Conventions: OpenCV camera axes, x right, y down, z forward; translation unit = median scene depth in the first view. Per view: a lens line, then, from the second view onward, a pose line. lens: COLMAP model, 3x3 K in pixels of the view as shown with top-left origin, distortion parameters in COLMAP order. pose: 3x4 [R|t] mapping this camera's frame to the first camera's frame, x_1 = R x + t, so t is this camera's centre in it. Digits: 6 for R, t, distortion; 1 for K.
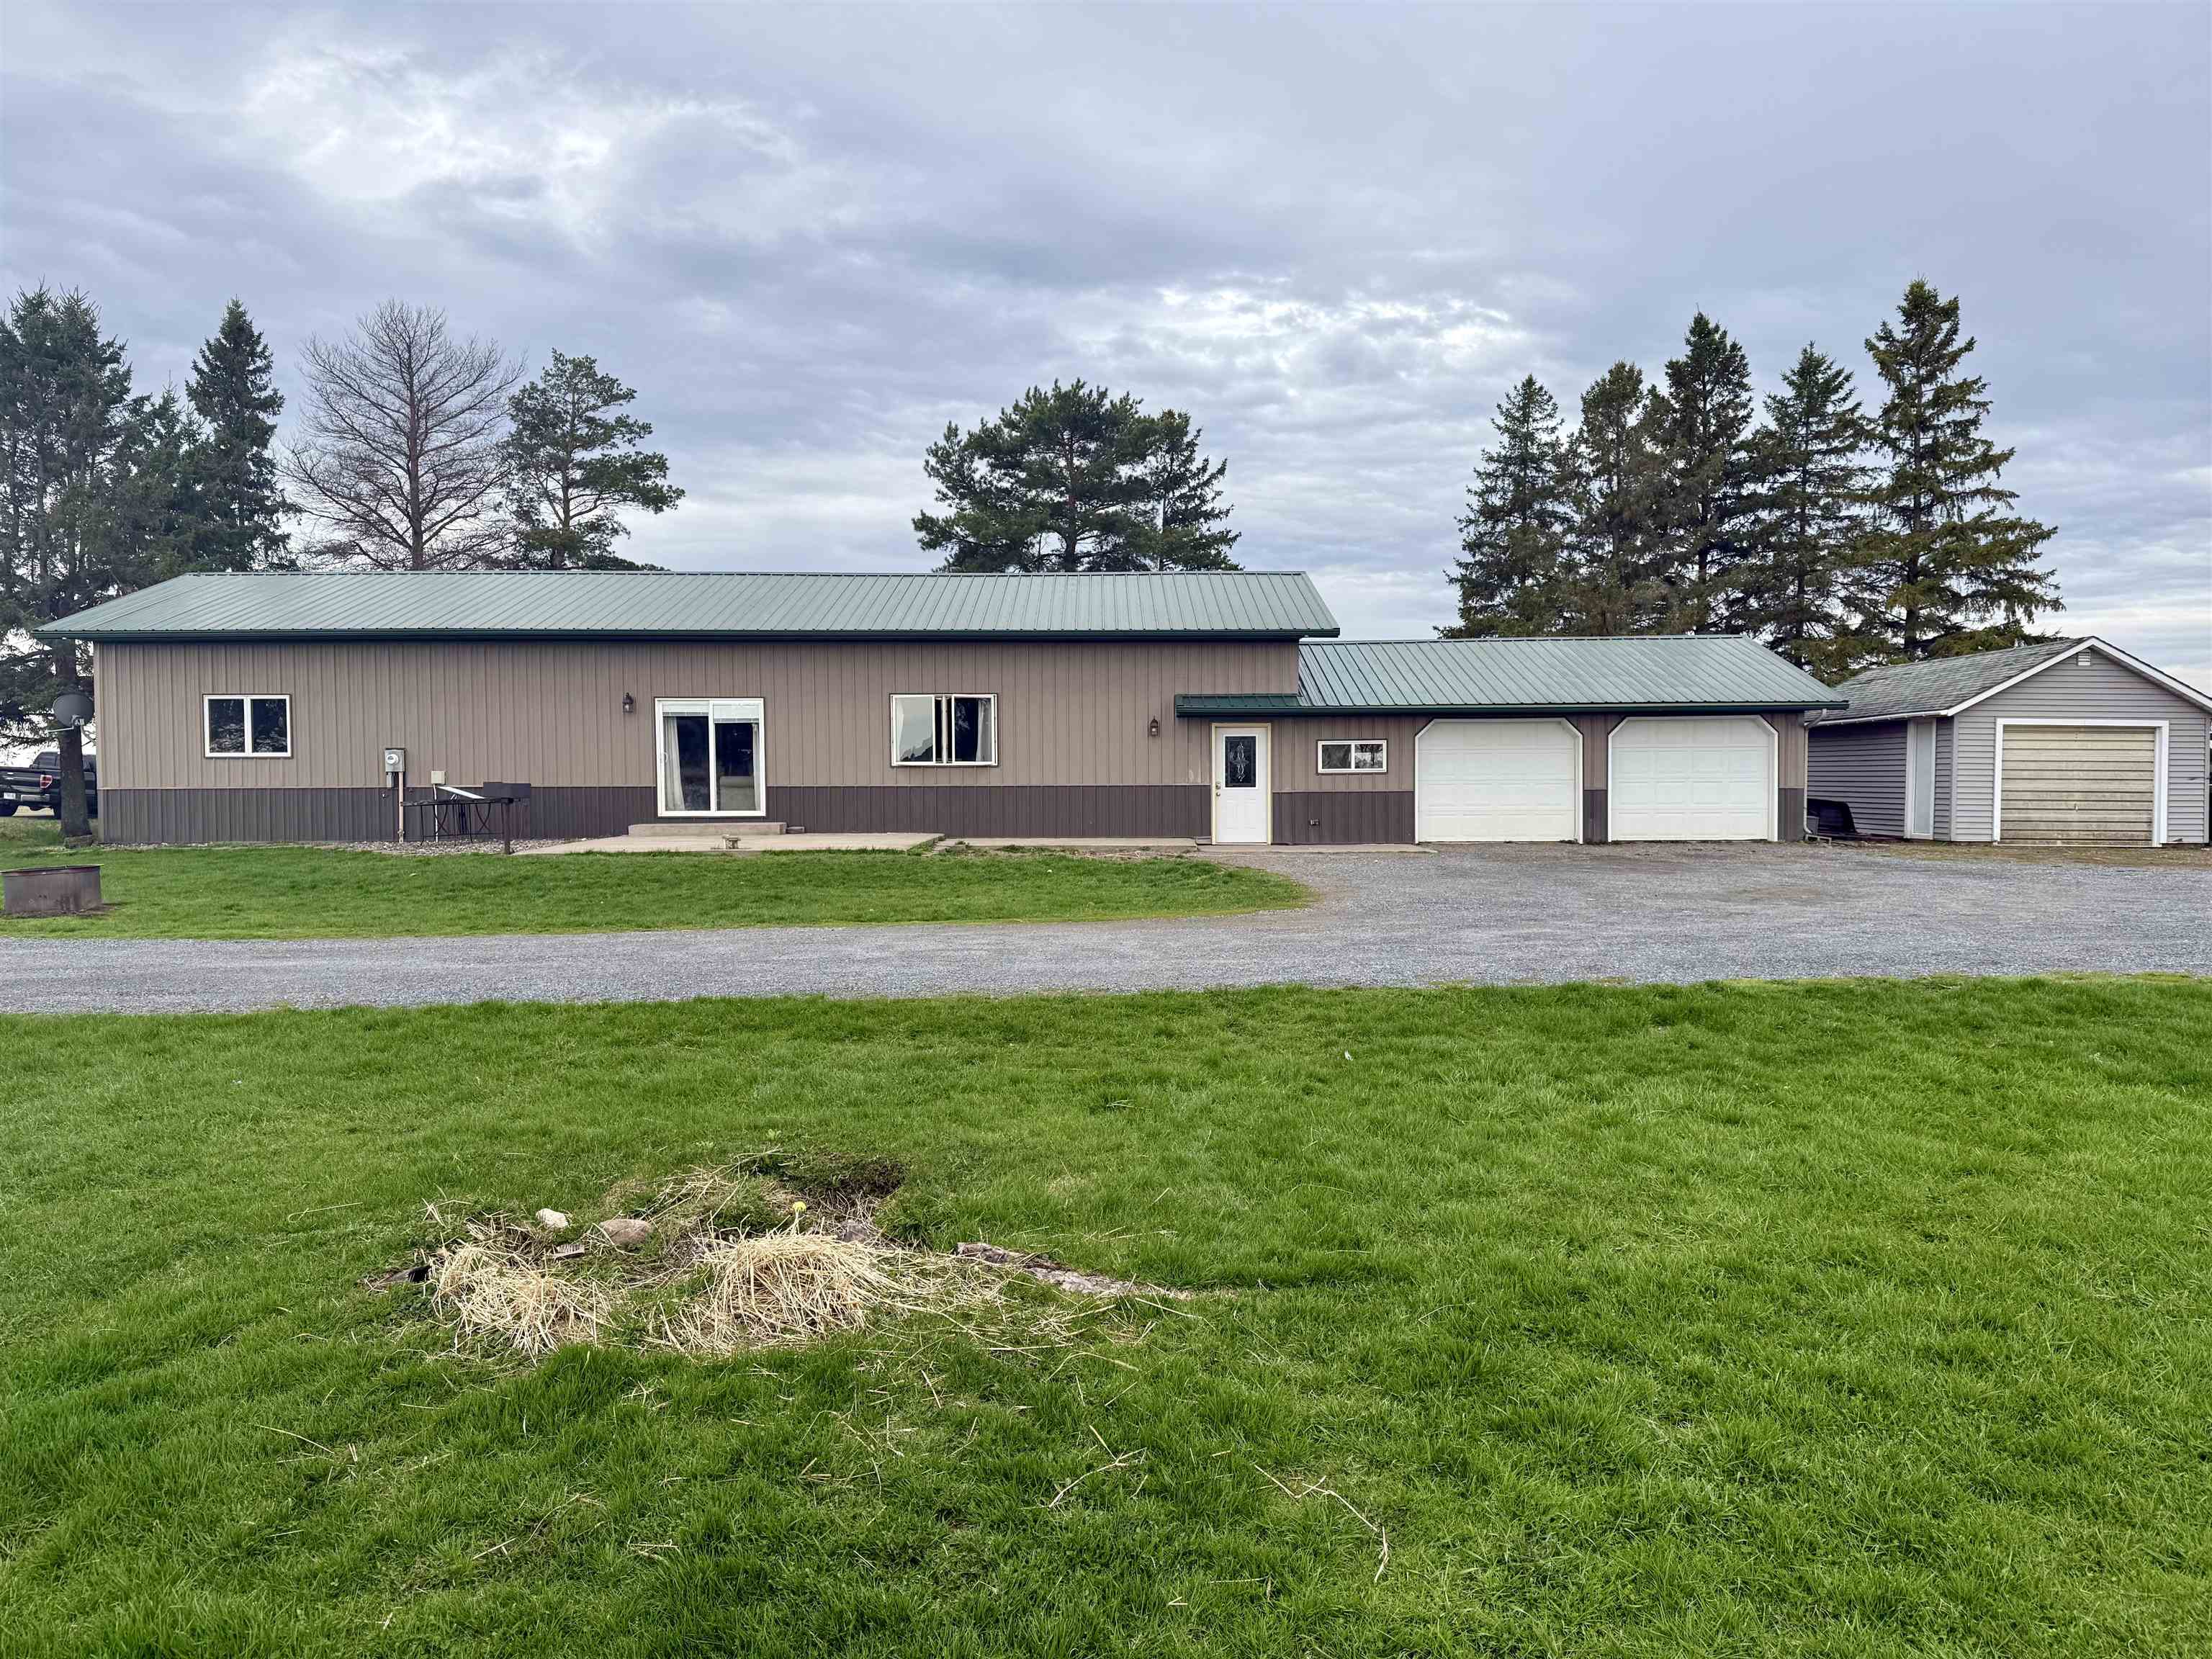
lens RADIAL K [[1563.8, 0, 1109.1], [0, 1563.8, 839.7], [0, 0, 1]] dist [0.111594, -0.140053]
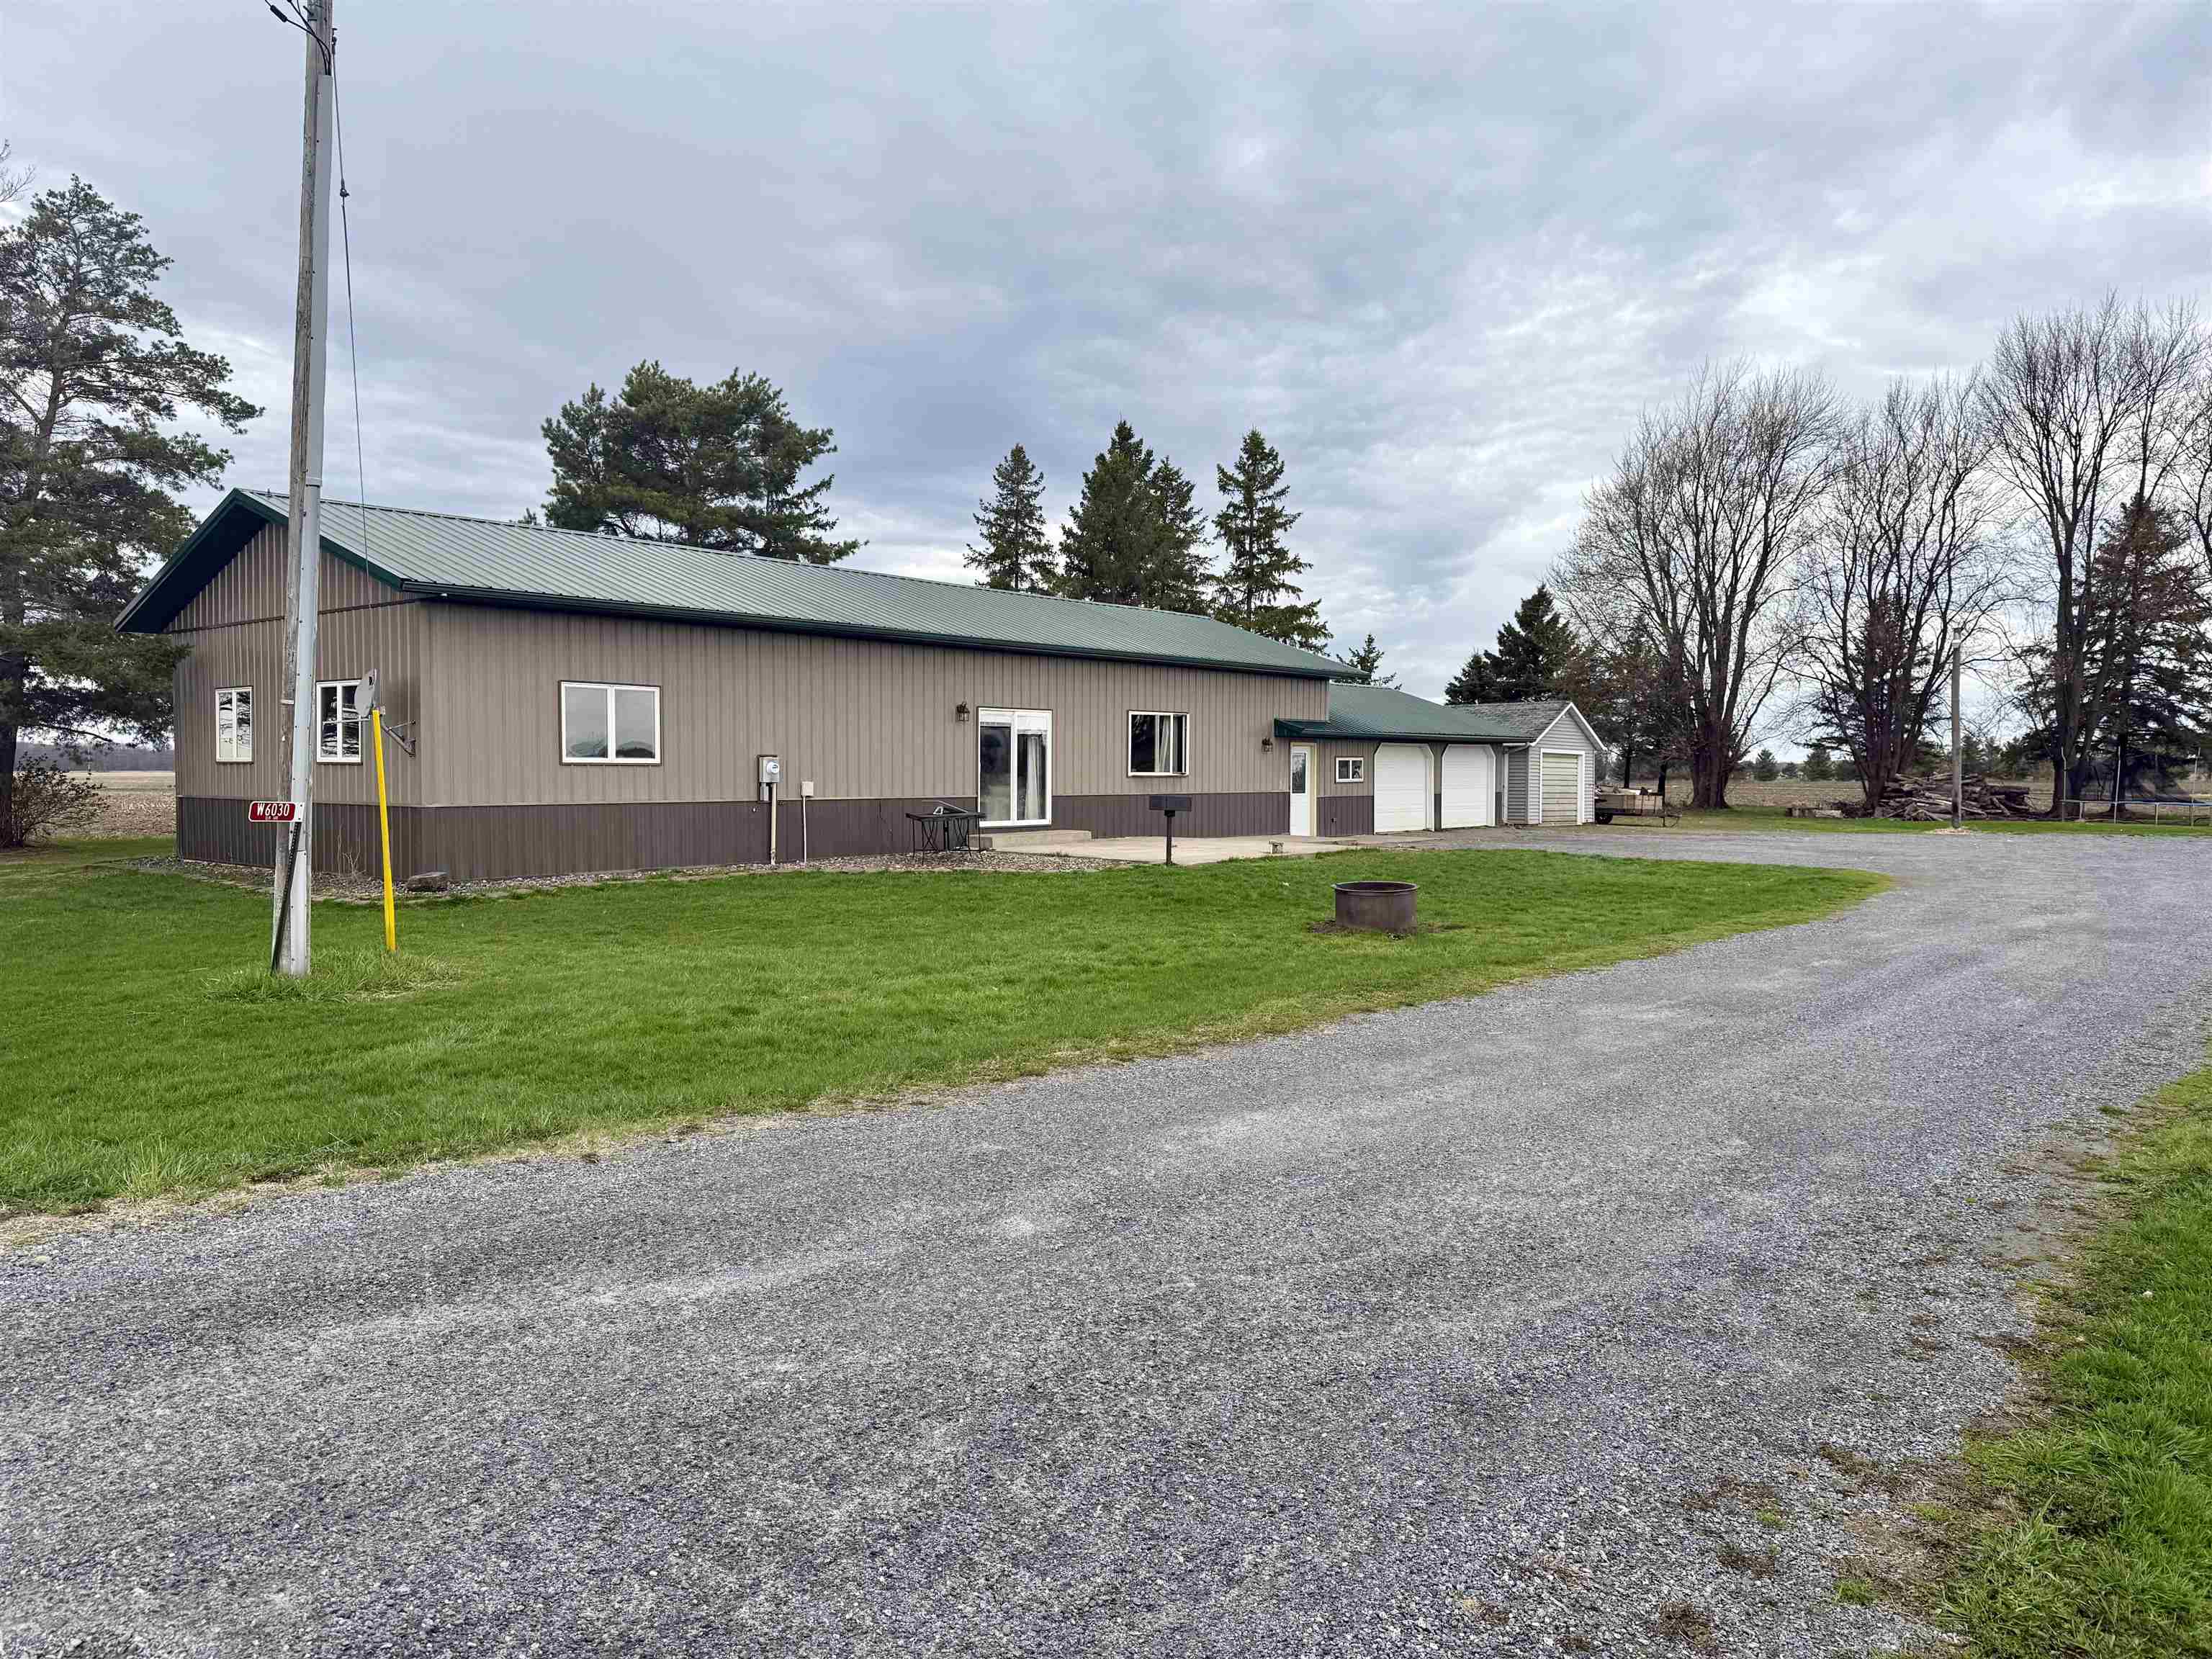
lens RADIAL K [[1563.8, 0, 1109.1], [0, 1563.8, 839.7], [0, 0, 1]] dist [0.111594, -0.140053]
pose [[0.677745, -0.027826, 0.734771, -0.943999], [0.033124, 0.999425, 0.007295, -0.010881], [-0.734551, 0.019395, 0.678276, 0.264804]]
